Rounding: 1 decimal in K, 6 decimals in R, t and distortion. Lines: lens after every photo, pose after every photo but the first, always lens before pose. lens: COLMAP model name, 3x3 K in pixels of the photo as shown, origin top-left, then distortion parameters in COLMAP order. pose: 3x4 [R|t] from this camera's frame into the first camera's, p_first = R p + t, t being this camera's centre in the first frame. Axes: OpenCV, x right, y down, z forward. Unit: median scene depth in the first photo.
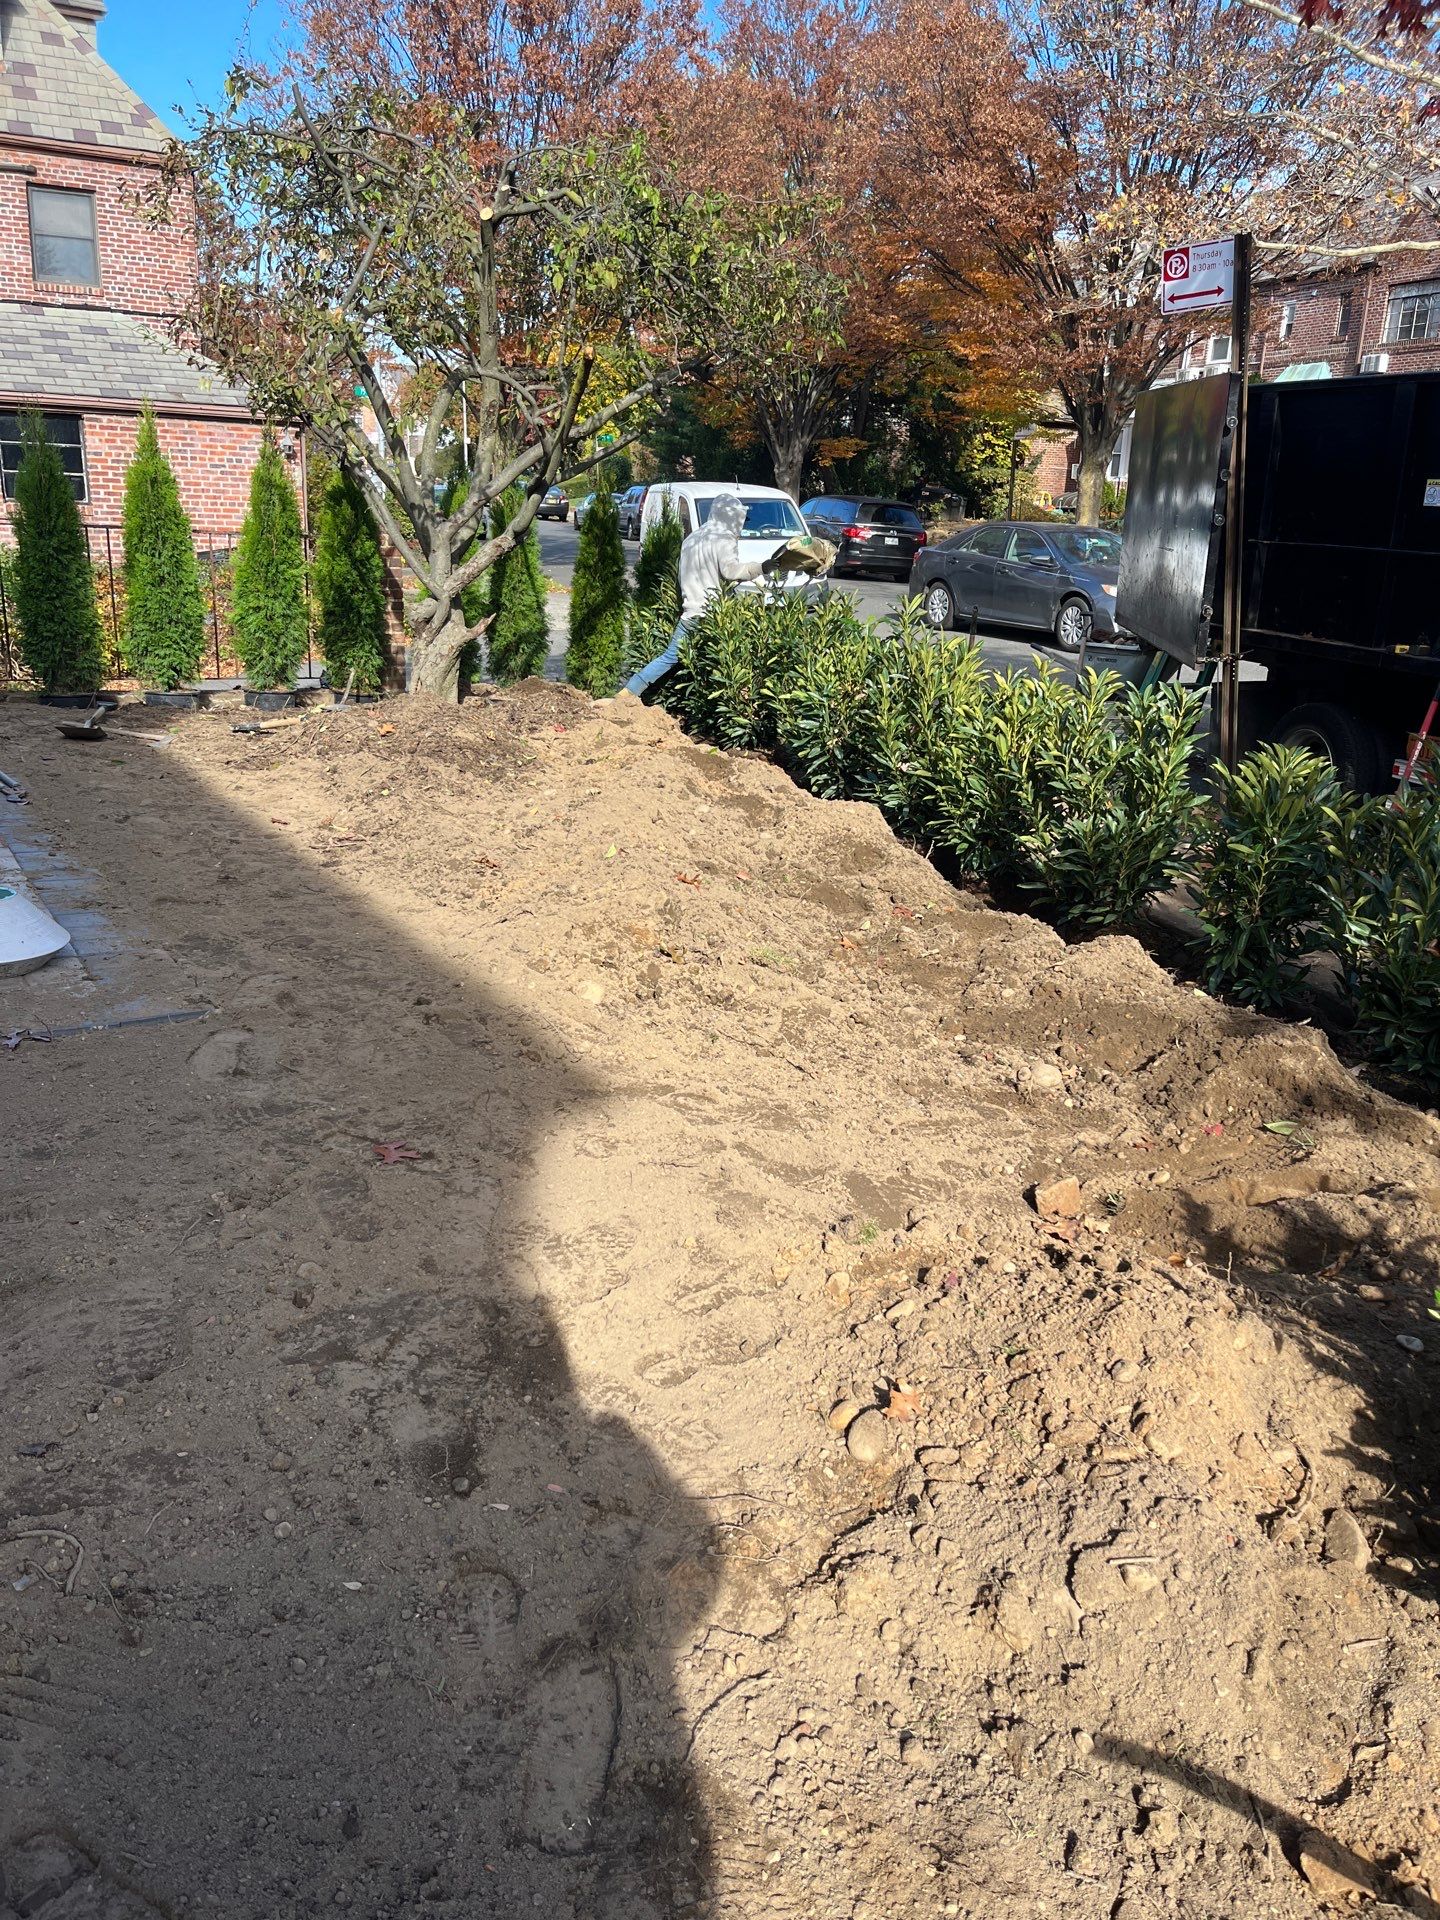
lens RADIAL K [[1452.2, 0, 726.3], [0, 1452.2, 980.4], [0, 0, 1]] dist [0.065997, -0.093566]
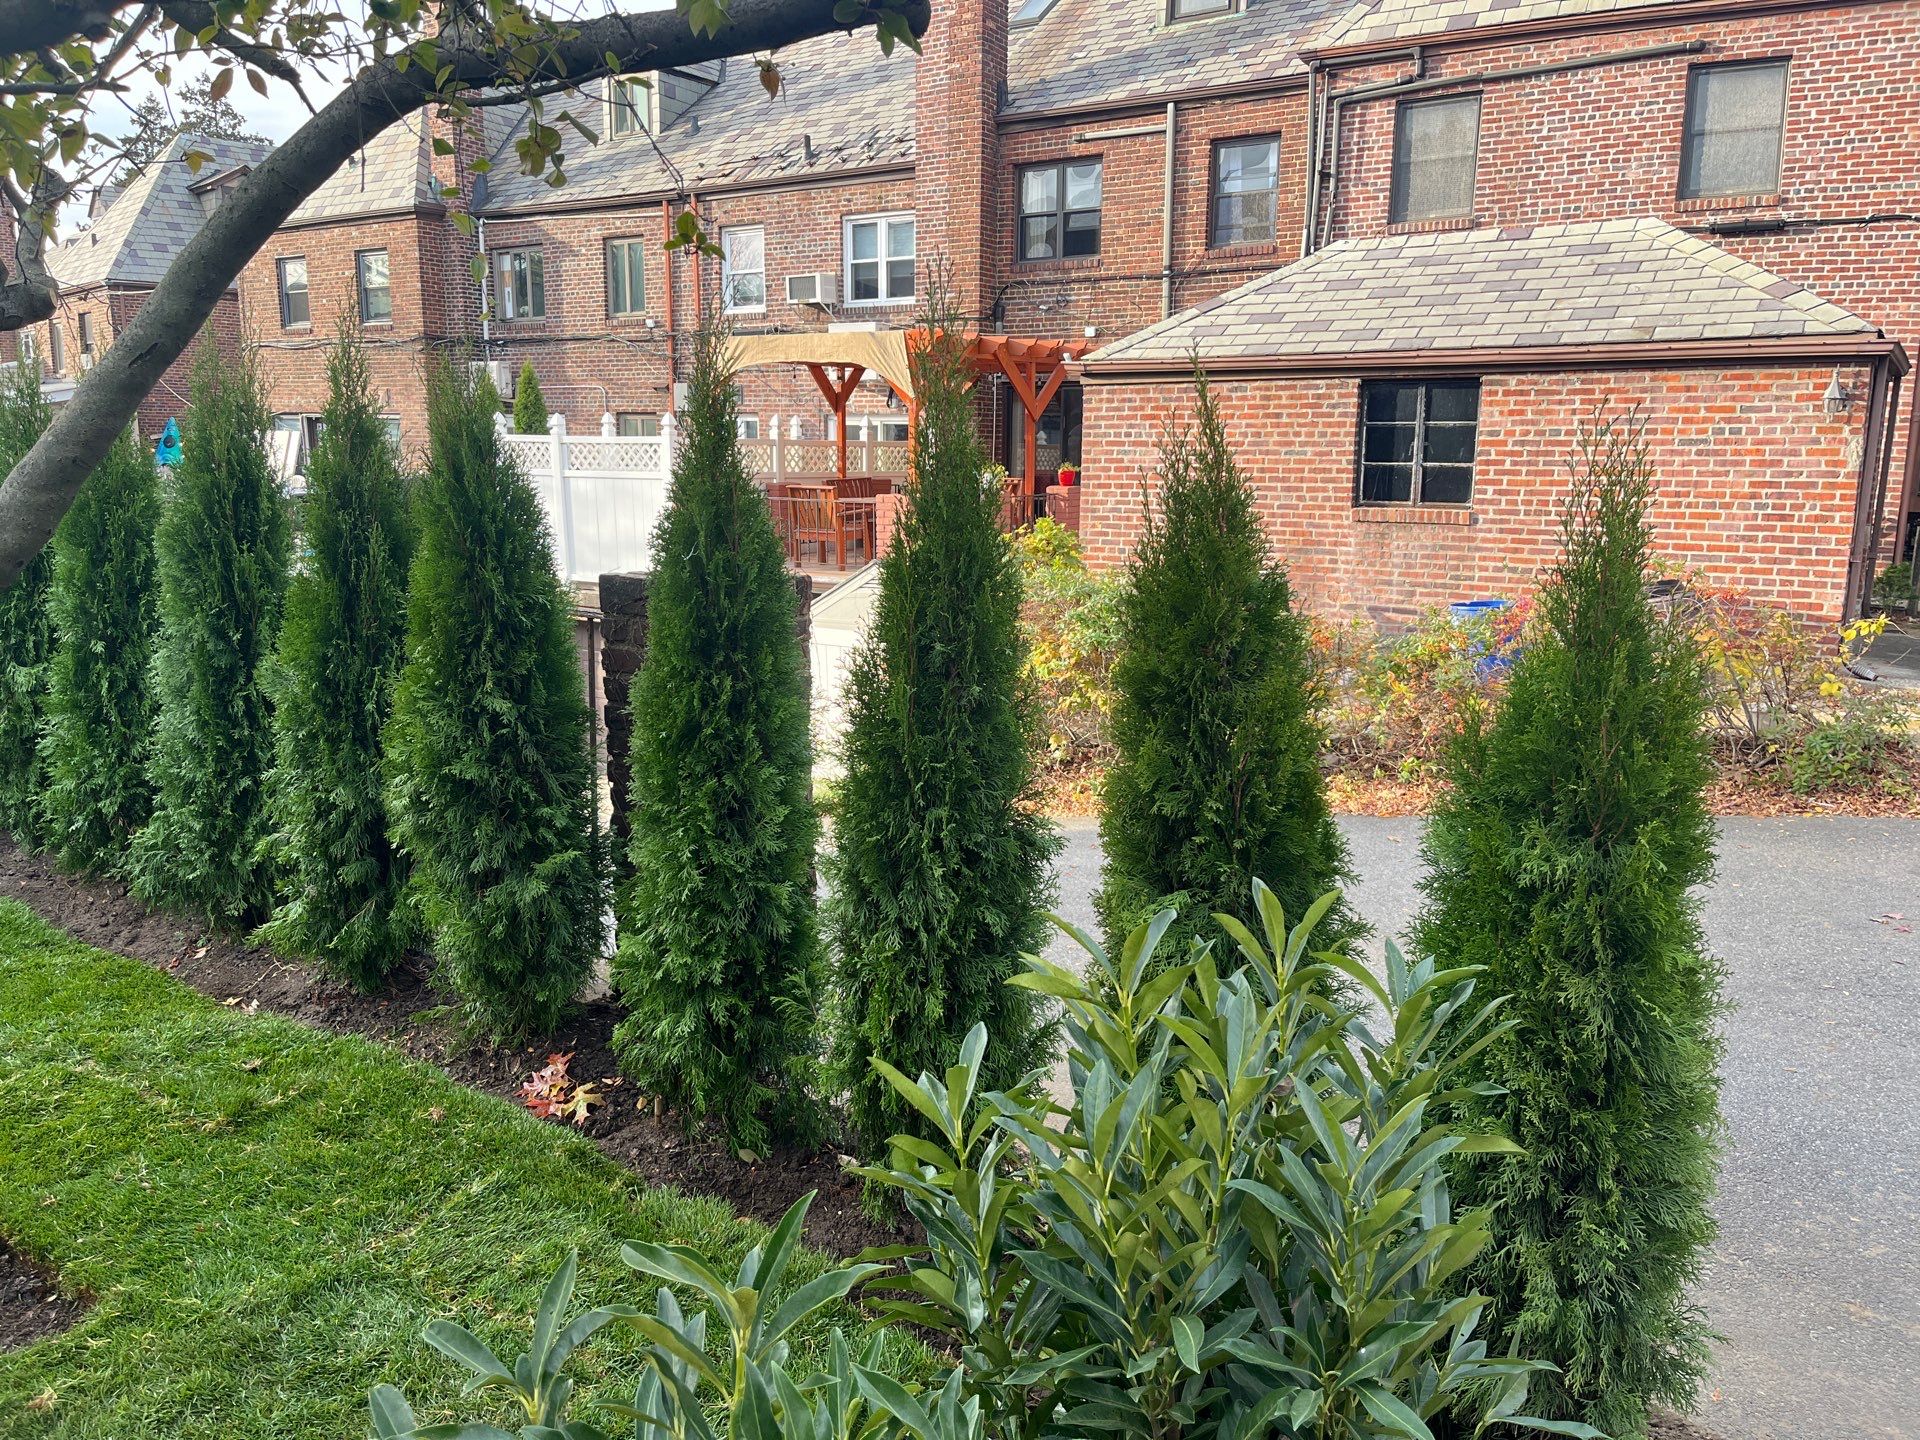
lens RADIAL K [[1452.2, 0, 939.2], [0, 1452.2, 713.0], [0, 0, 1]] dist [0.065997, -0.093566]
pose [[0.406871, 0.129743, -0.904225, 0.123547], [-0.277278, 0.960701, 0.013081, -0.336940], [0.870387, 0.245399, 0.426856, 1.009395]]
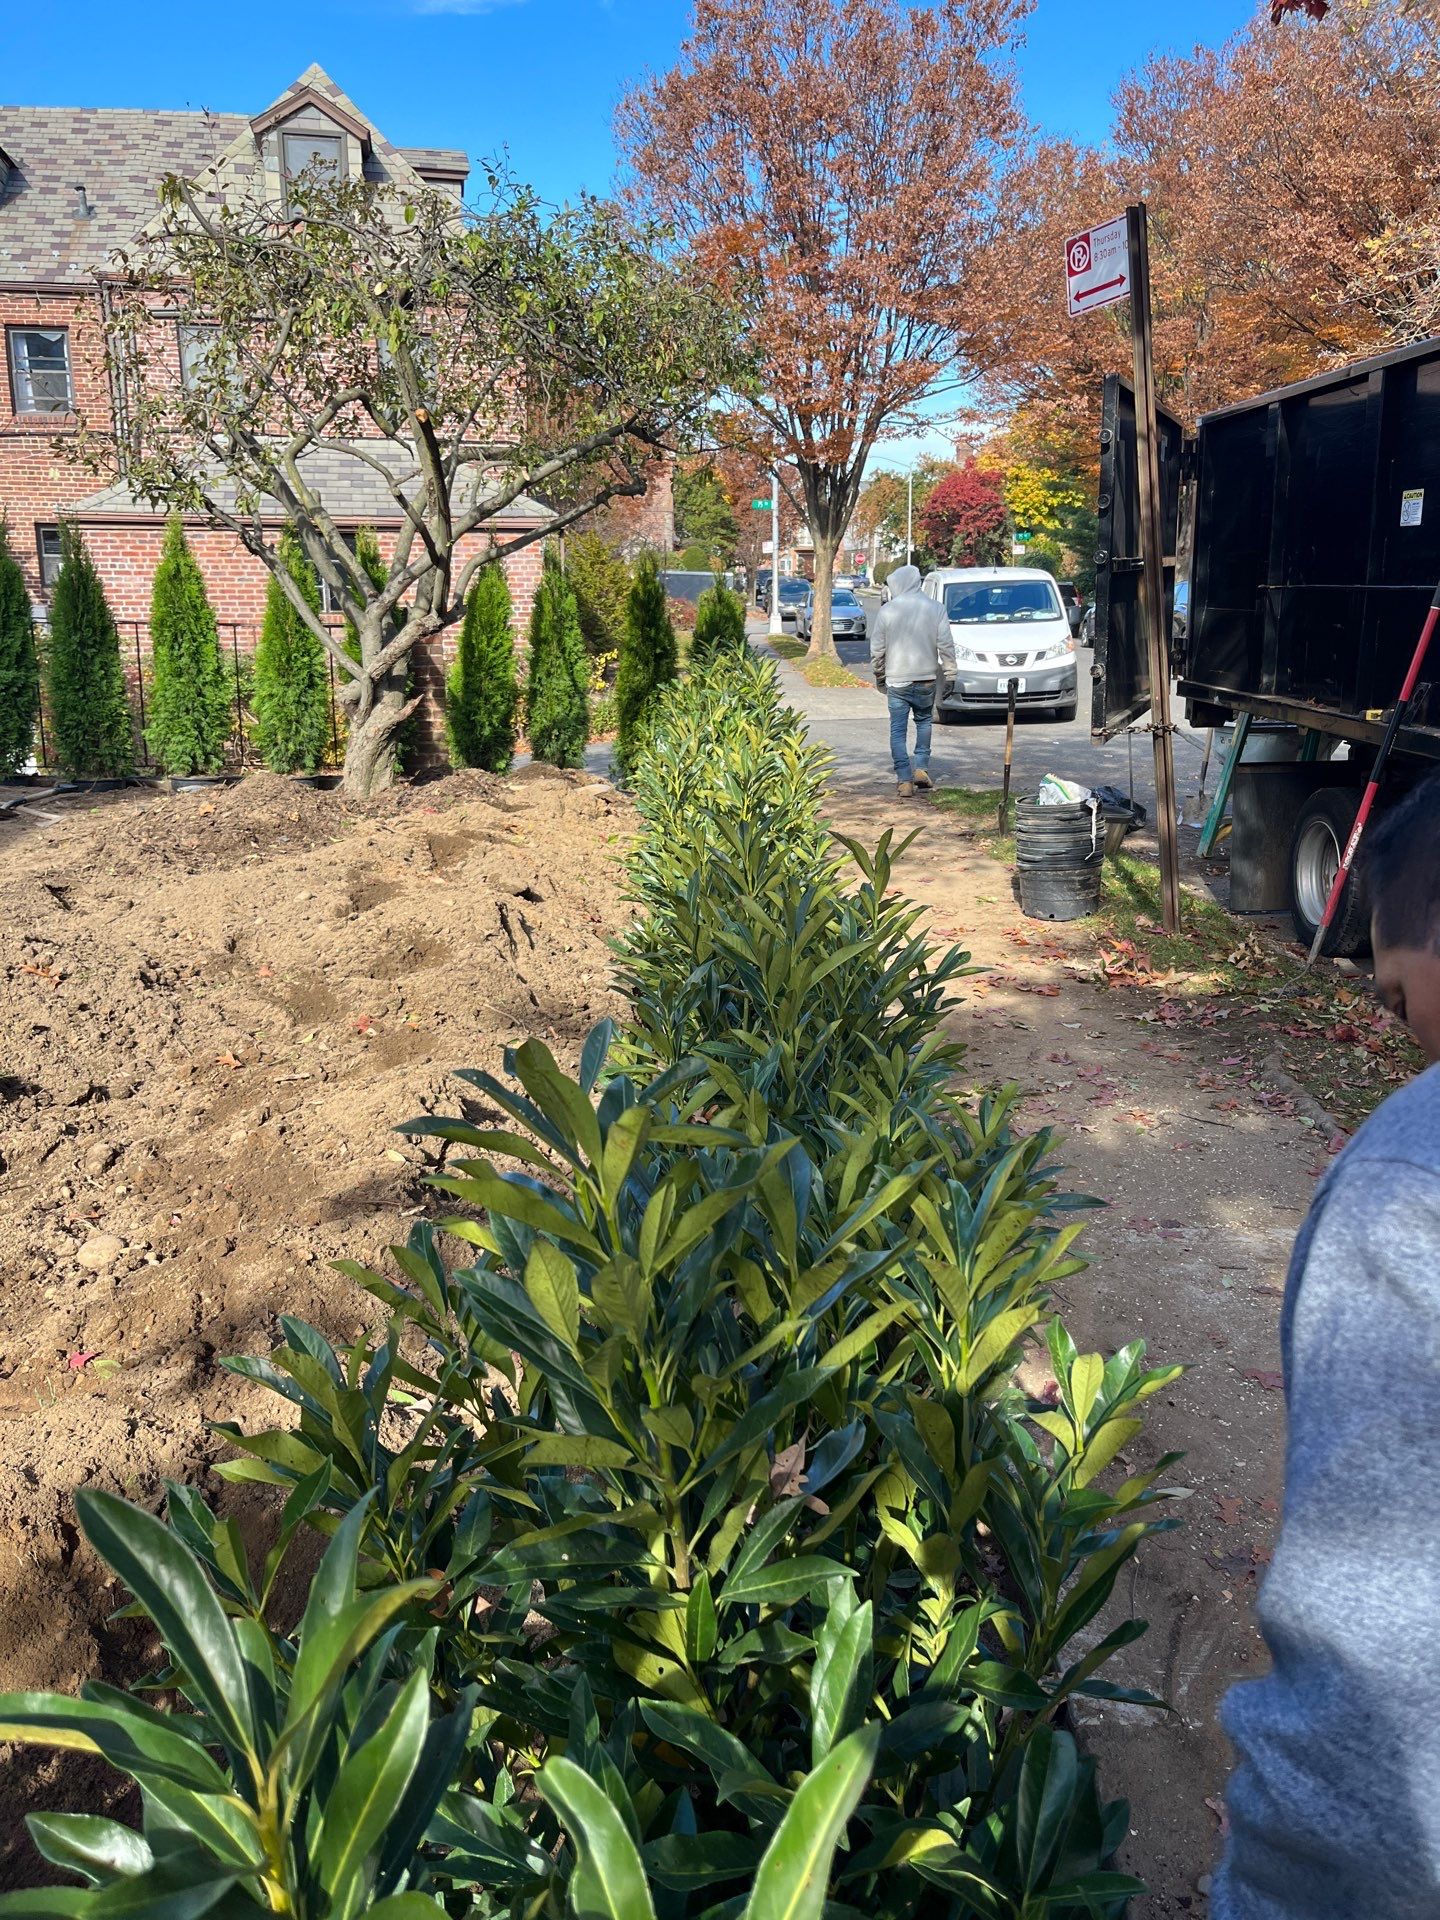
lens RADIAL K [[1452.2, 0, 708.8], [0, 1452.2, 965.5], [0, 0, 1]] dist [0.065997, -0.093566]
pose [[0.943858, 0.041090, -0.327787, 0.316931], [-0.066141, 0.995649, -0.065642, -0.022843], [0.323663, 0.083637, 0.942469, 0.165265]]
